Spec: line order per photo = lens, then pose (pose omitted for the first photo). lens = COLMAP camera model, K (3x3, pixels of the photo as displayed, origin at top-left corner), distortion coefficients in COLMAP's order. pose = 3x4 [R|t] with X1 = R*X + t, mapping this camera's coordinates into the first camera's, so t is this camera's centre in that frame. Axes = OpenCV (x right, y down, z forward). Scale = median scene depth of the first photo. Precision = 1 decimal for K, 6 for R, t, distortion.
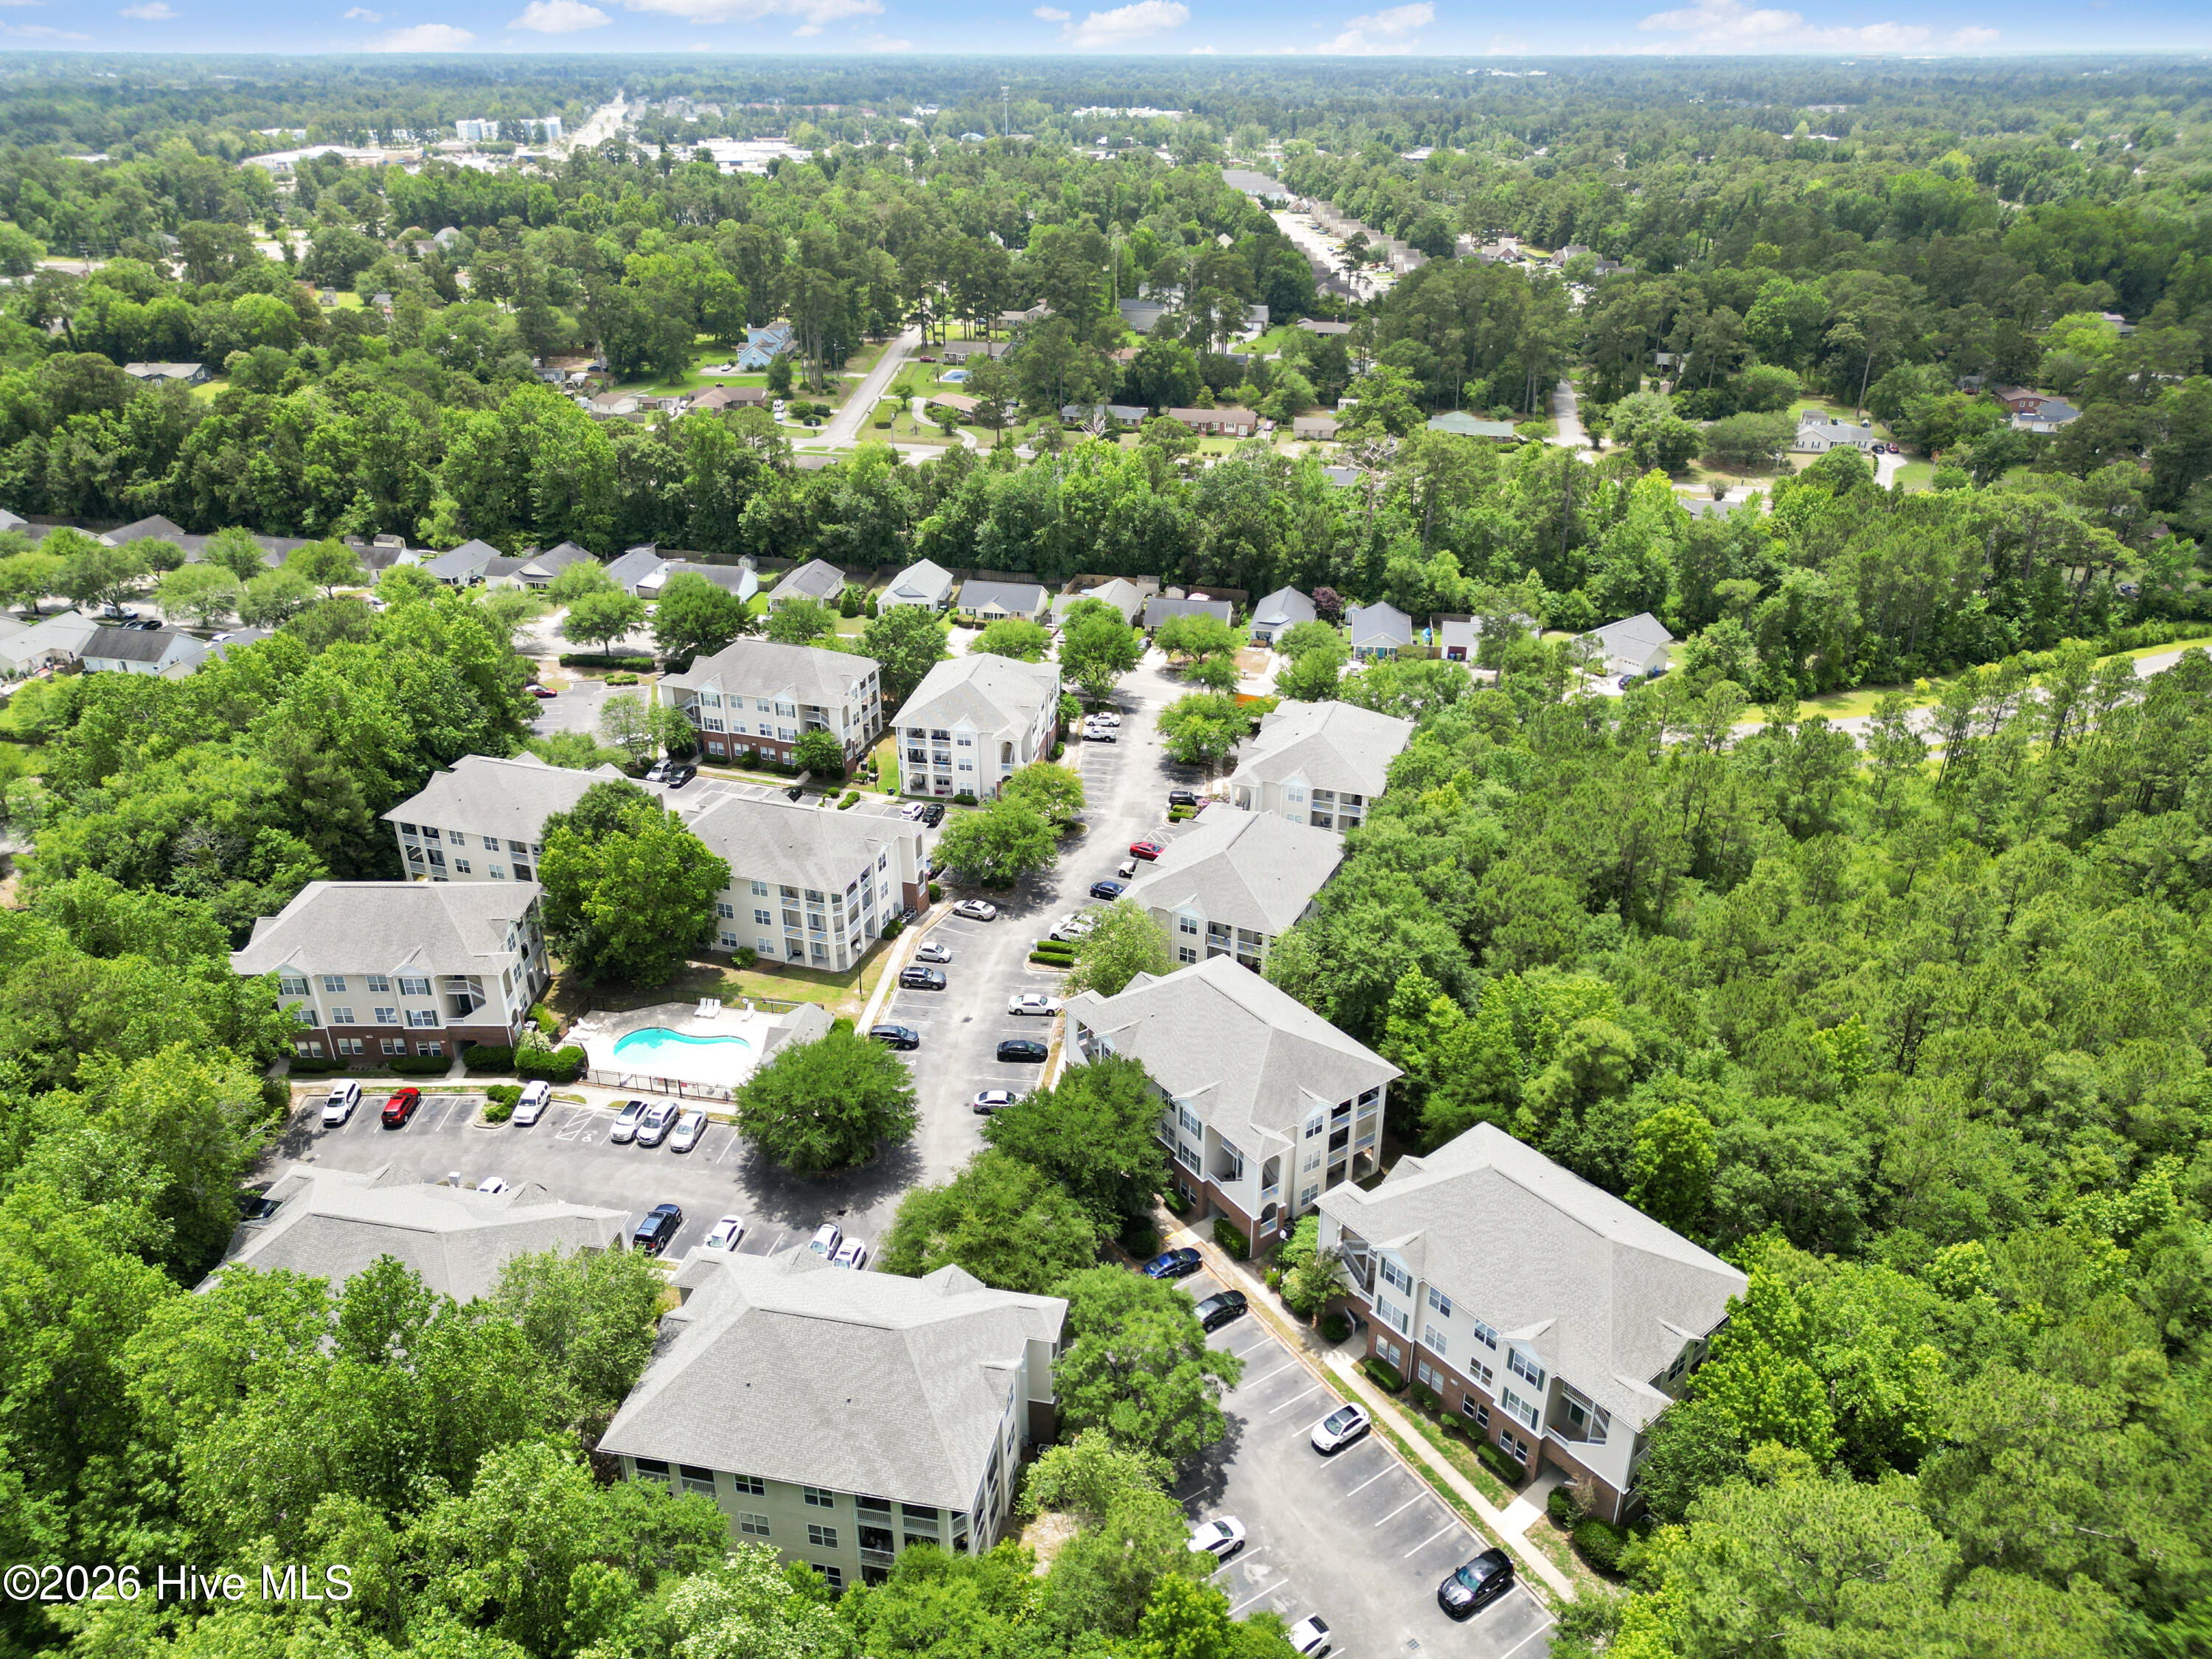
lens RADIAL K [[1529.0, 0, 1107.3], [0, 1529.0, 840.0], [0, 0, 1]] dist [0.070004, -0.072531]
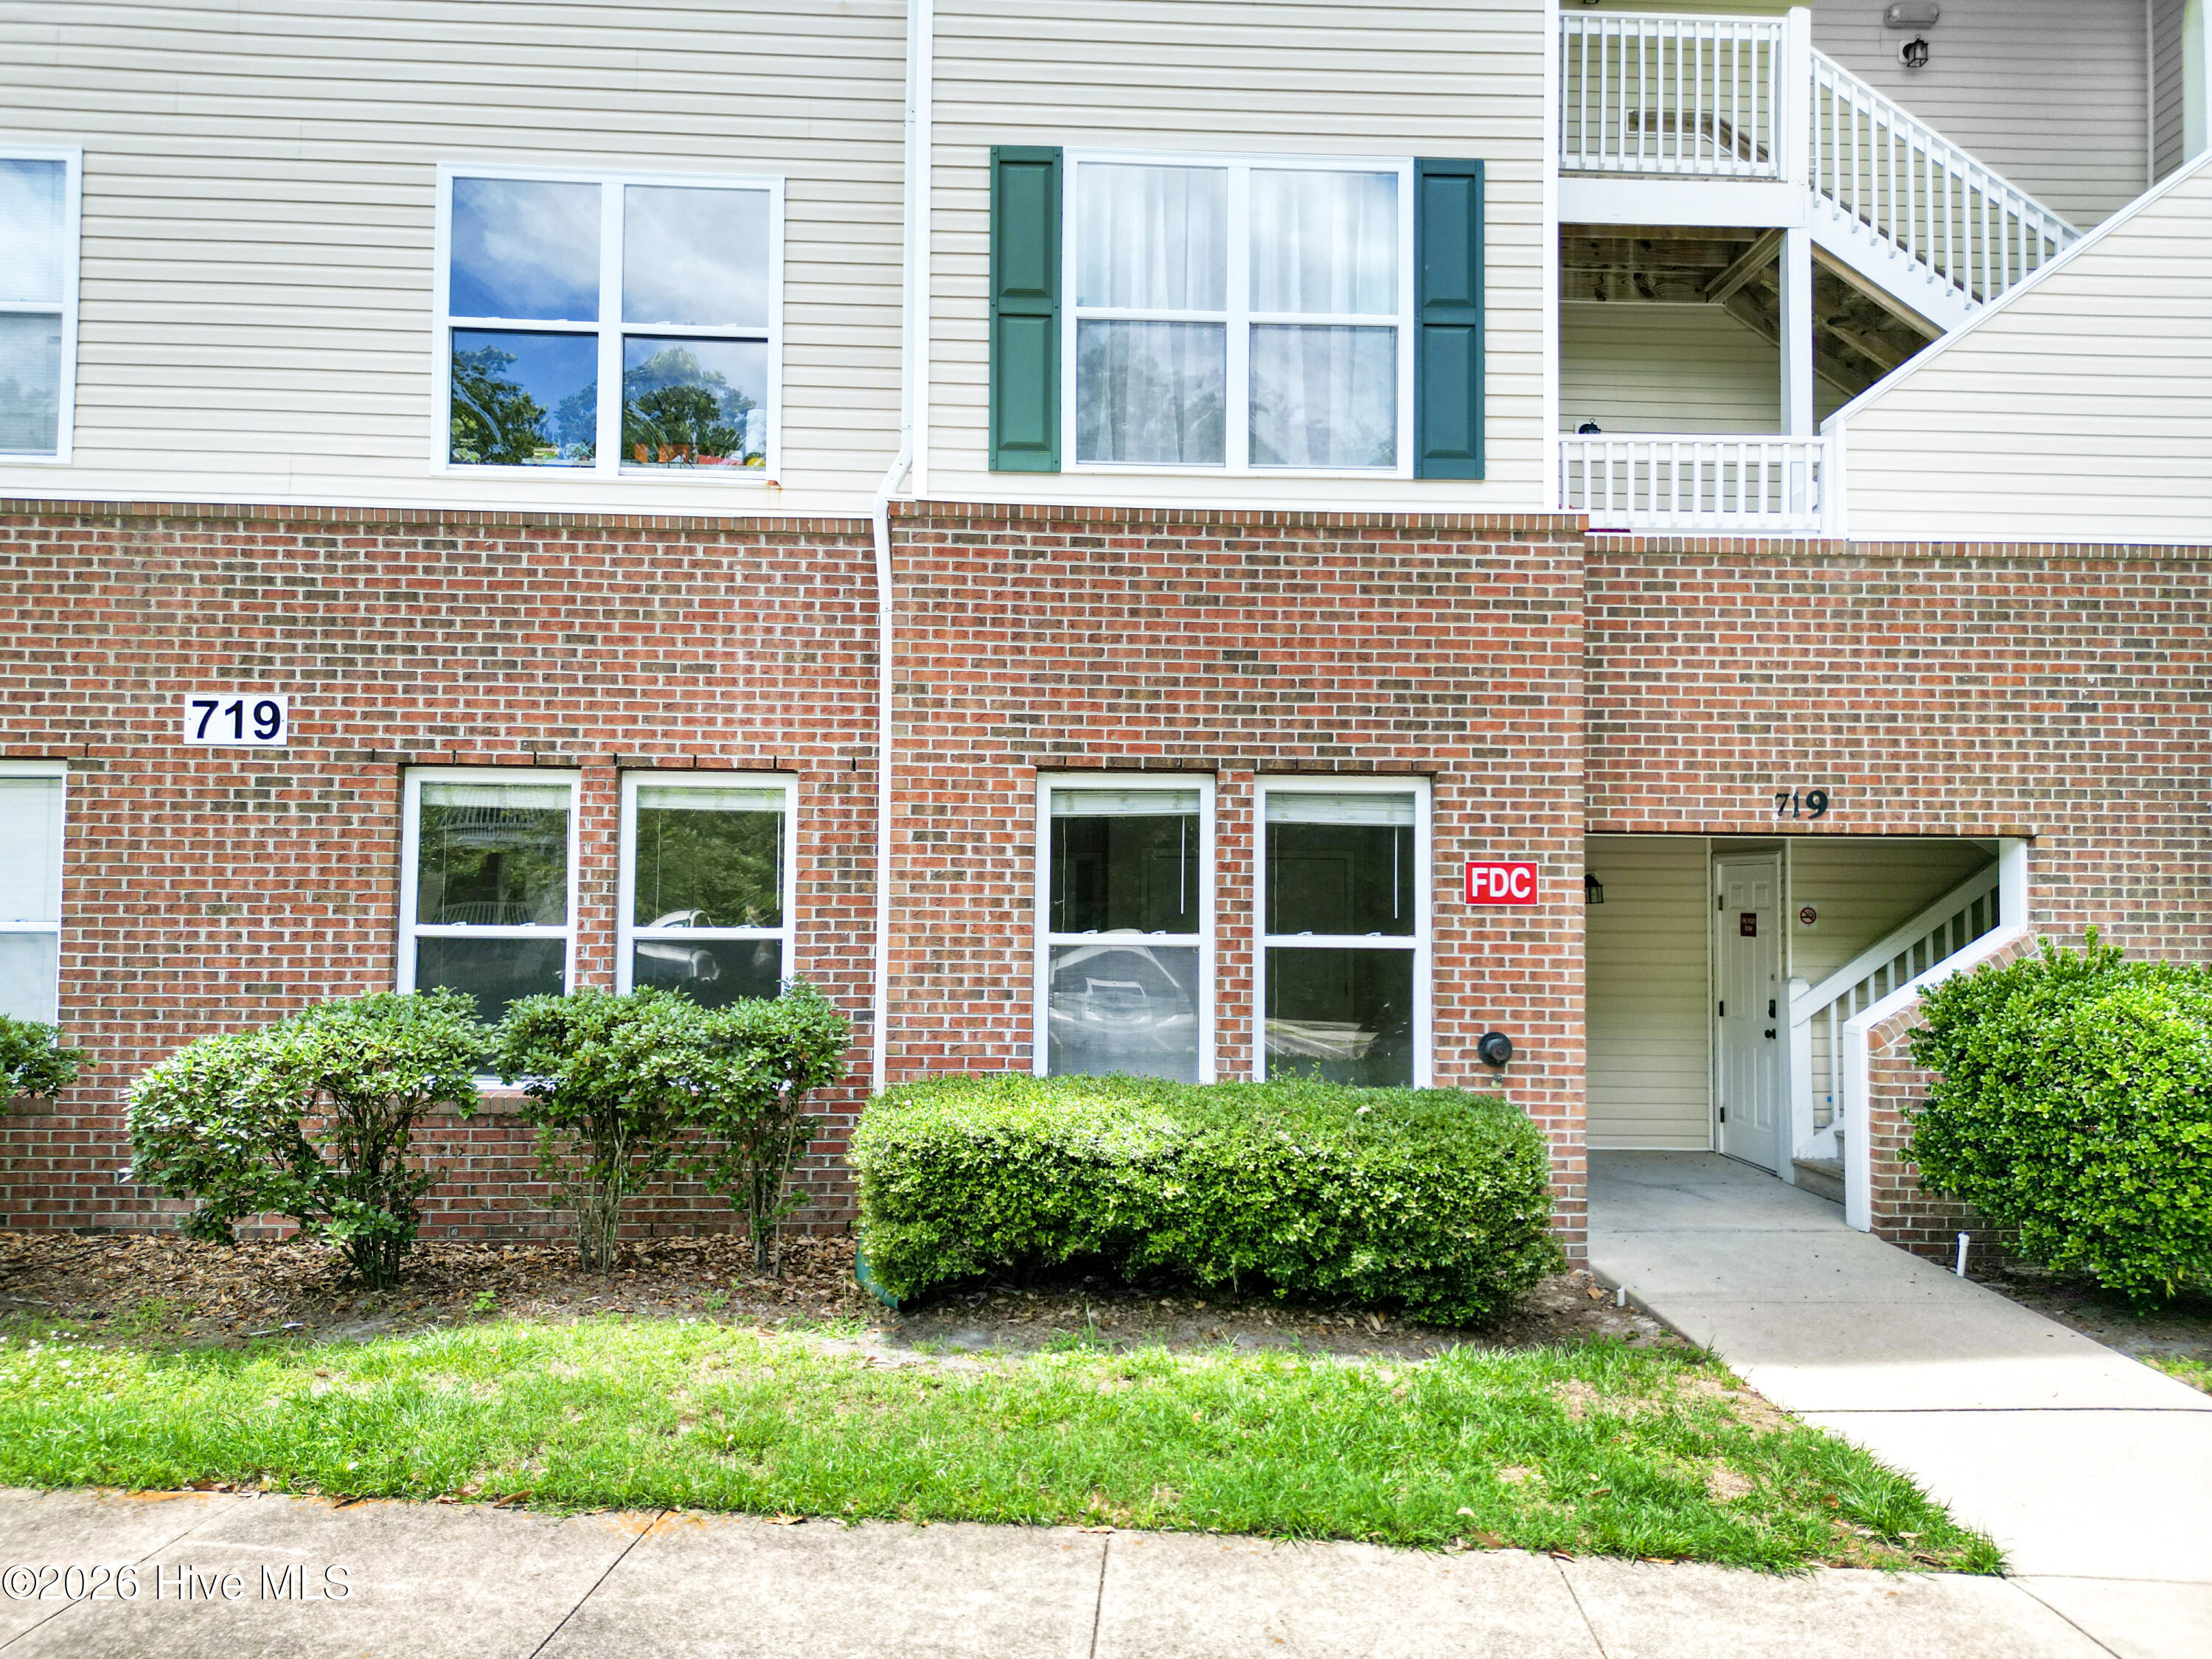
lens RADIAL K [[1529.0, 0, 1107.3], [0, 1529.0, 840.0], [0, 0, 1]] dist [0.070004, -0.072531]
pose [[0.598201, 0.043247, 0.800178, 0.134095], [0.347613, 0.885698, -0.307739, 0.282303], [-0.722025, 0.462243, 0.514792, 0.662866]]
